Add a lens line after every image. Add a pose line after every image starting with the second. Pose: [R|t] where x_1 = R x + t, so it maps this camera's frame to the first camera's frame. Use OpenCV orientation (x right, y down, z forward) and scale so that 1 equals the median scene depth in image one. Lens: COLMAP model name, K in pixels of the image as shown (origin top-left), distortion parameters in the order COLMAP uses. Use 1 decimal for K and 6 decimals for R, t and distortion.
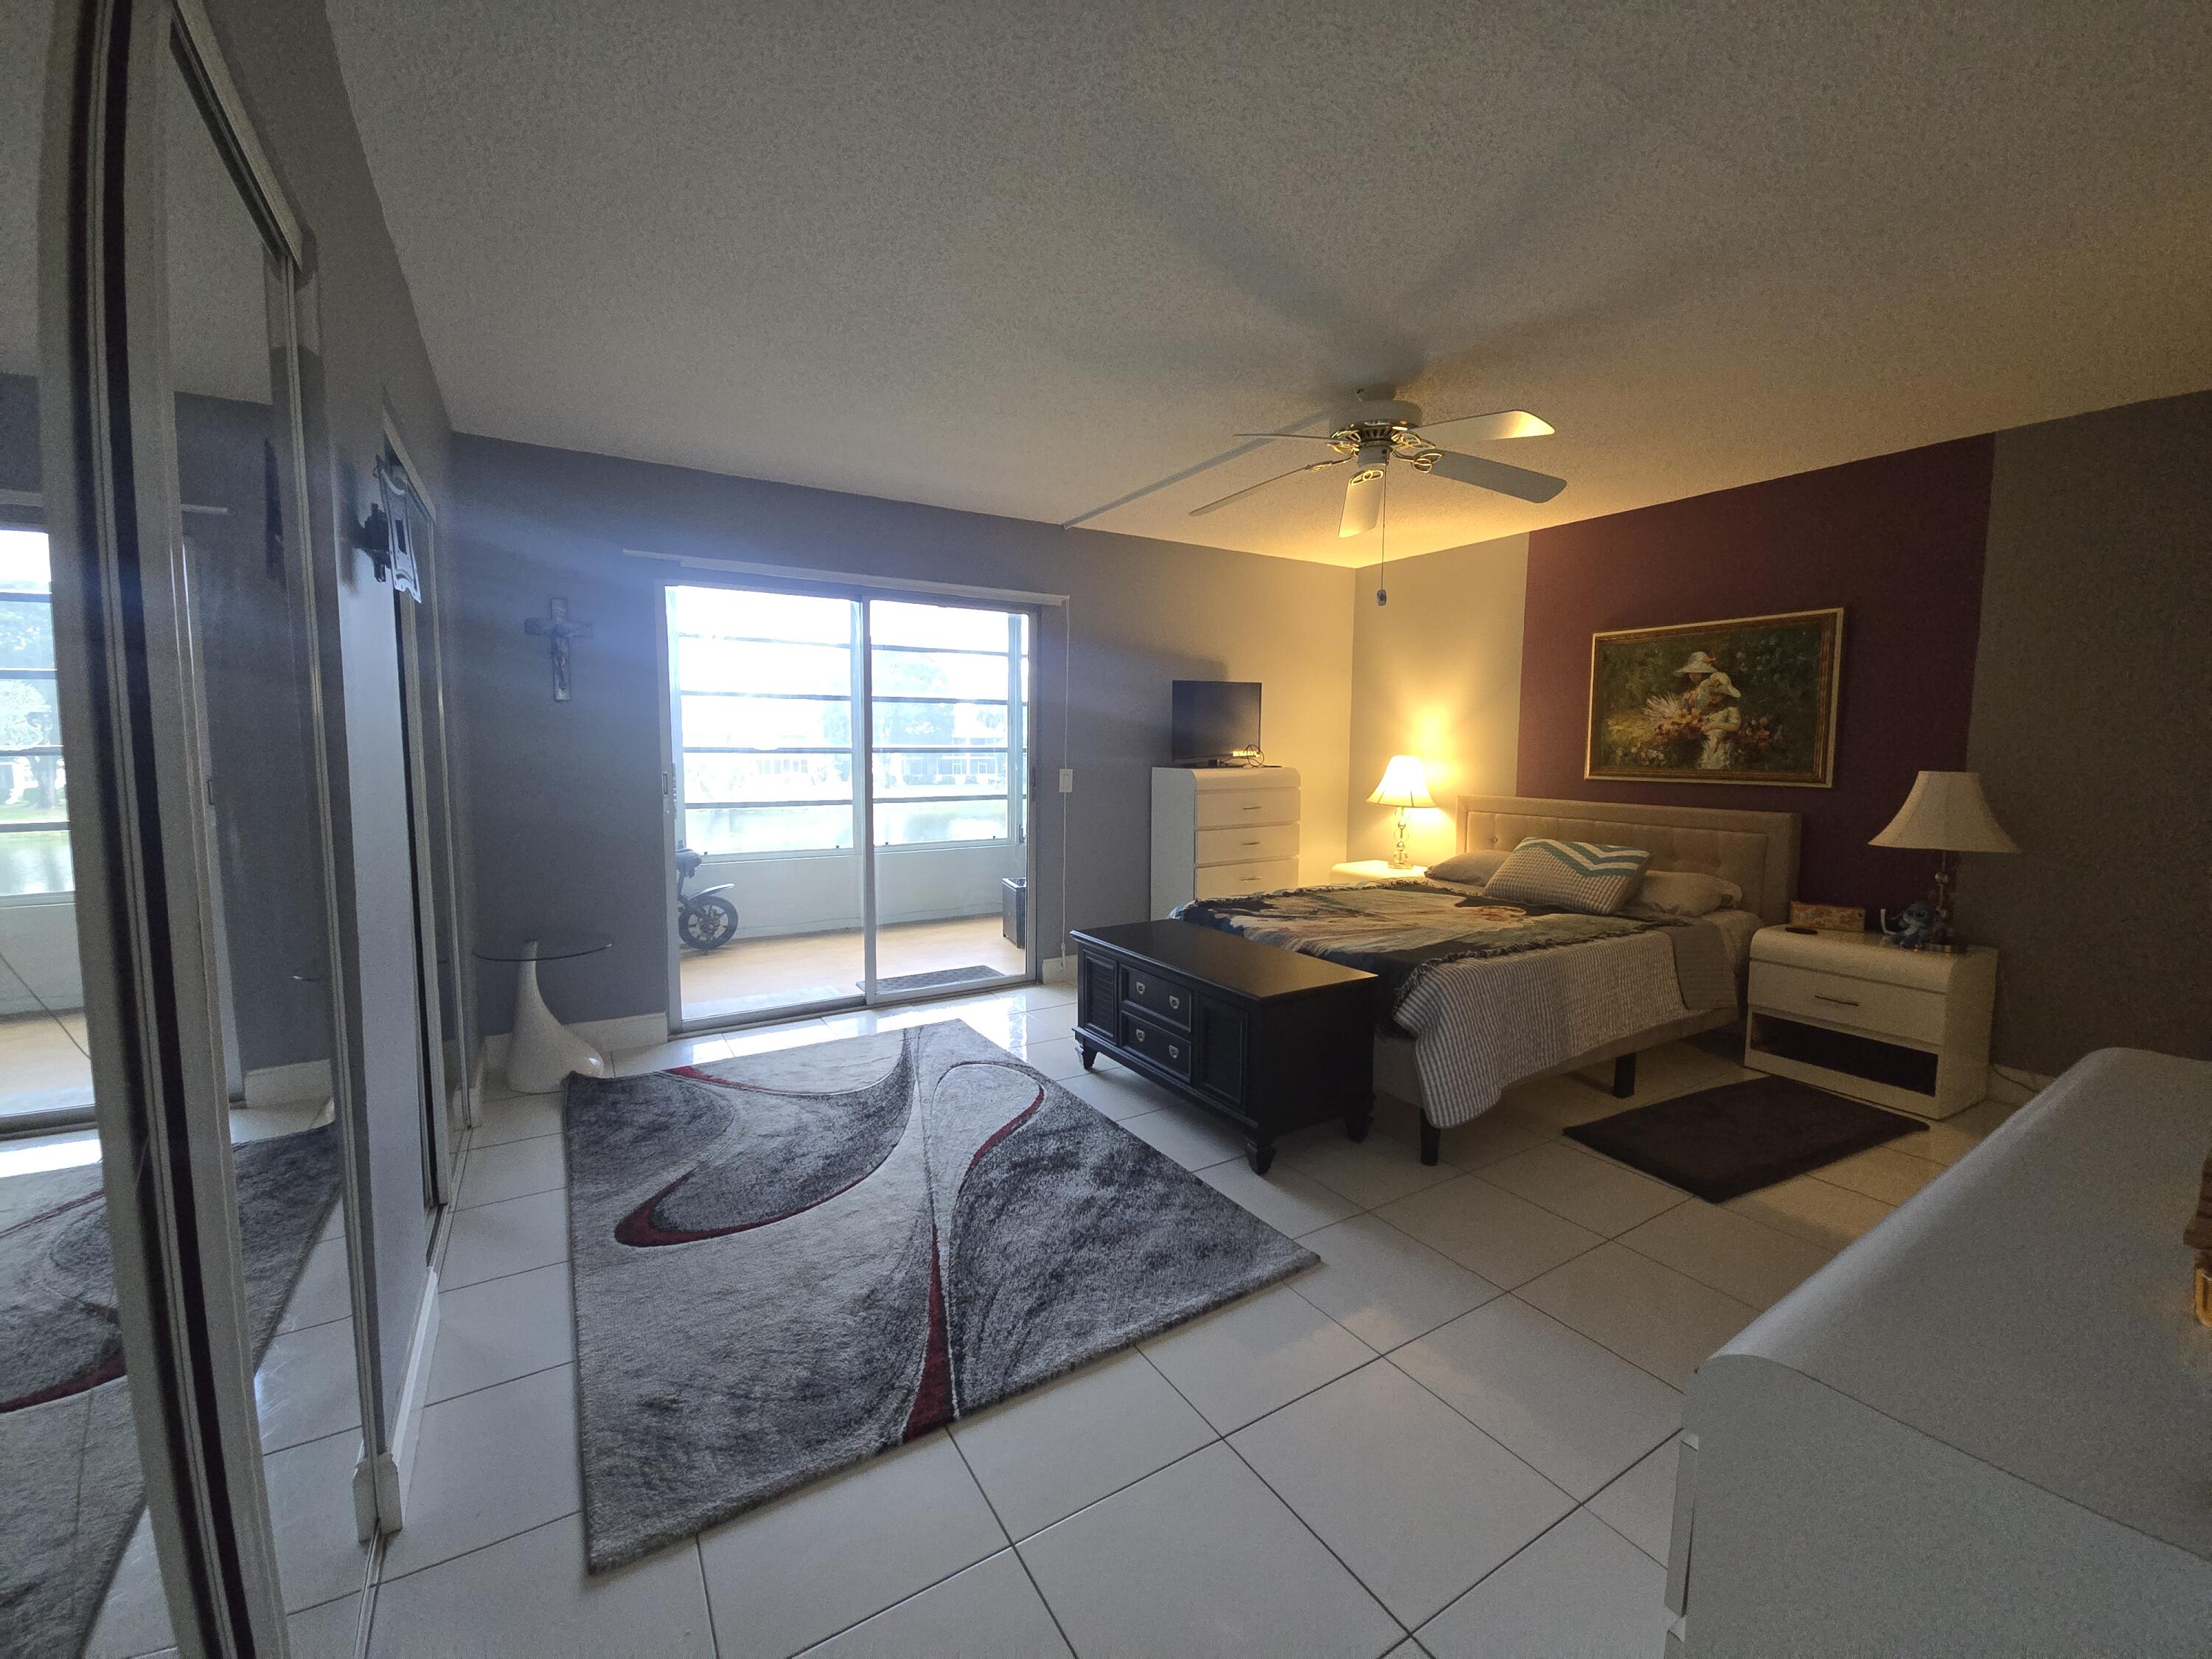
lens RADIAL K [[896.1, 0, 1105.8], [0, 896.1, 819.9], [0, 0, 1]] dist [0.002662, 0.000561]
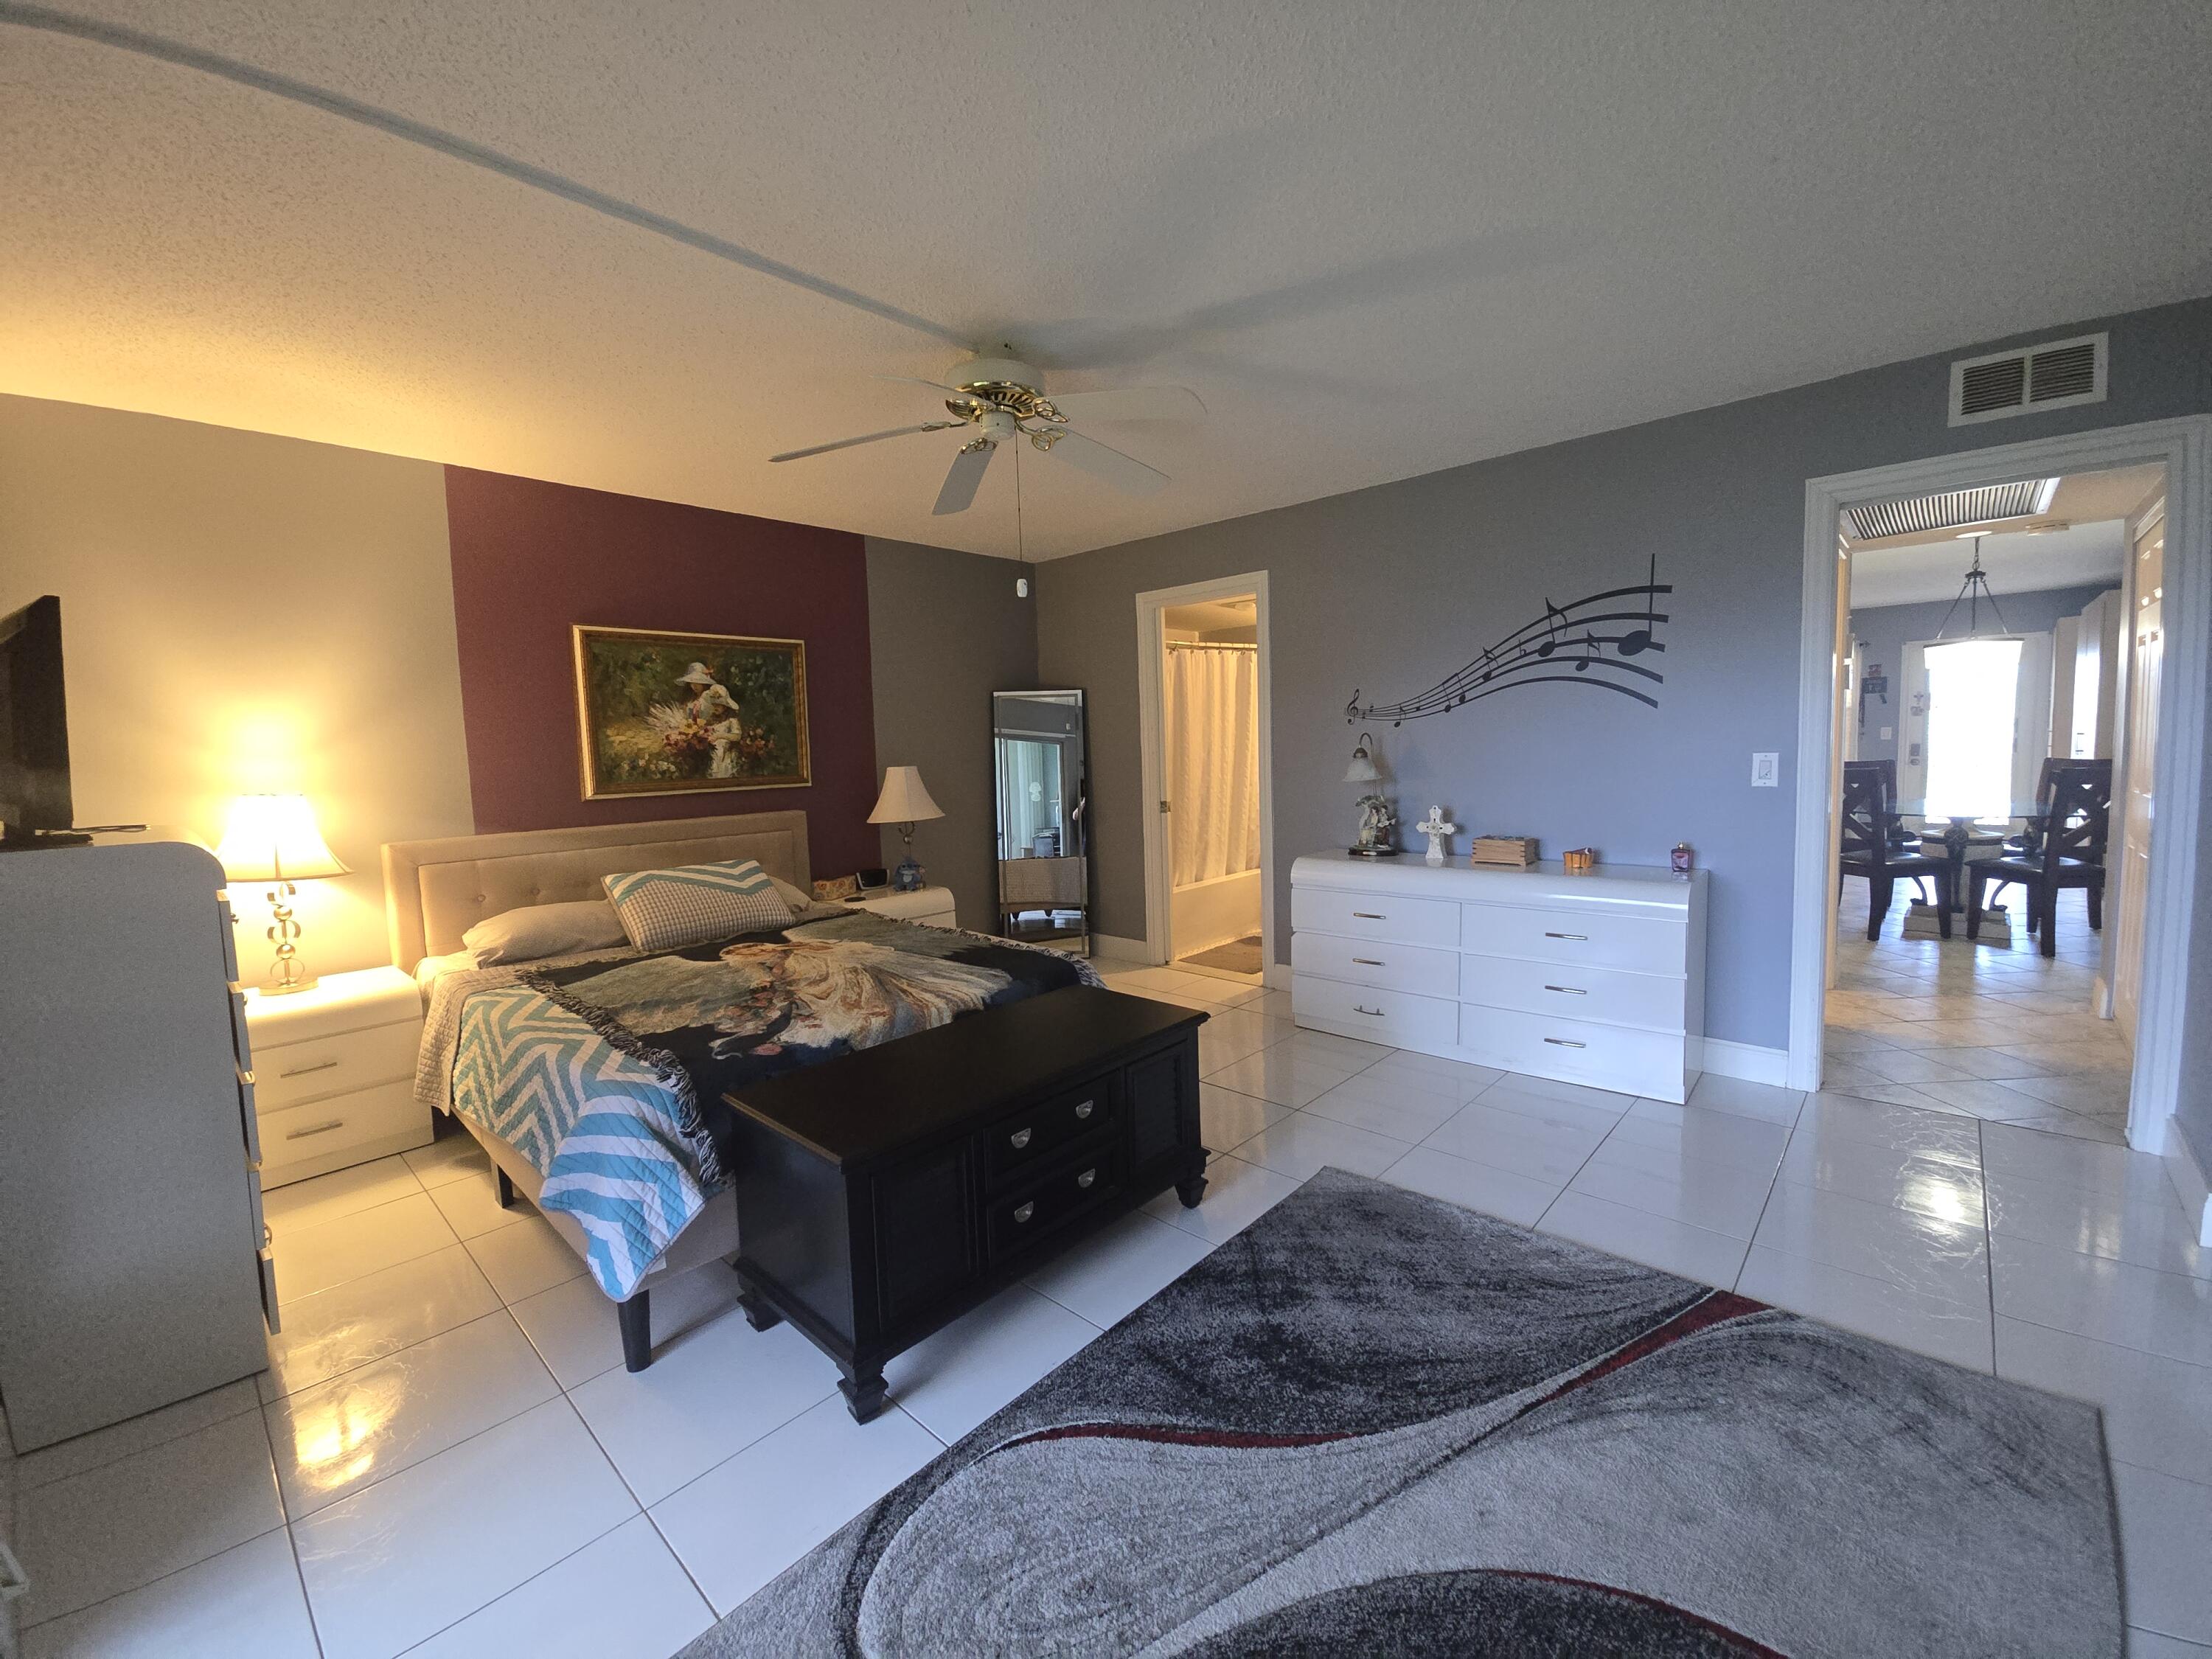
lens RADIAL K [[896.1, 0, 1105.8], [0, 896.1, 819.9], [0, 0, 1]] dist [0.002662, 0.000561]
pose [[-0.267625, -0.081806, 0.960044, -0.463973], [0.110499, 0.987209, 0.114924, -0.082156], [-0.957166, 0.136841, -0.255162, 0.886736]]
